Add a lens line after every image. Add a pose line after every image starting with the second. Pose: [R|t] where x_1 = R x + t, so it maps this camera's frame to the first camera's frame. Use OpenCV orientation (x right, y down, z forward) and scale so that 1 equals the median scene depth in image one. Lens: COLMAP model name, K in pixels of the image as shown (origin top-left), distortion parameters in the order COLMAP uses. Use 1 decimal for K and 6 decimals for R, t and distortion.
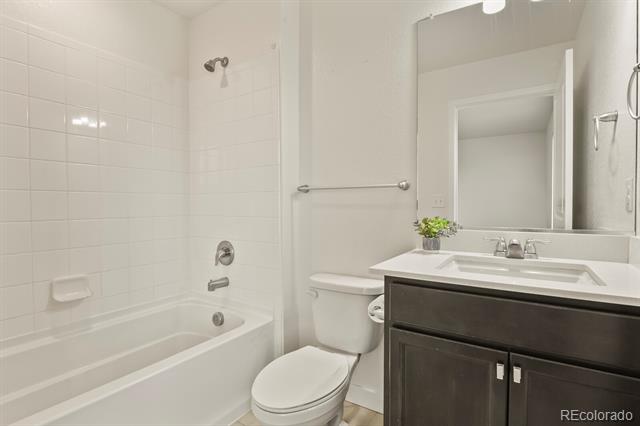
lens RADIAL K [[313.3, 0, 320.0], [0, 313.3, 213.0], [0, 0, 1]] dist [0.002416, 0.000465]
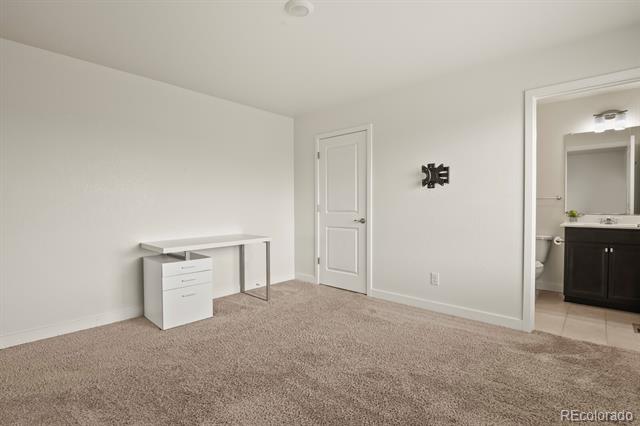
lens RADIAL K [[313.3, 0, 320.0], [0, 313.3, 213.0], [0, 0, 1]] dist [0.002416, 0.000465]
pose [[0.983692, -0.000644, -0.179859, -1.281162], [0.003073, 0.999908, 0.013227, -0.003327], [0.179834, -0.013564, 0.983603, -1.999107]]
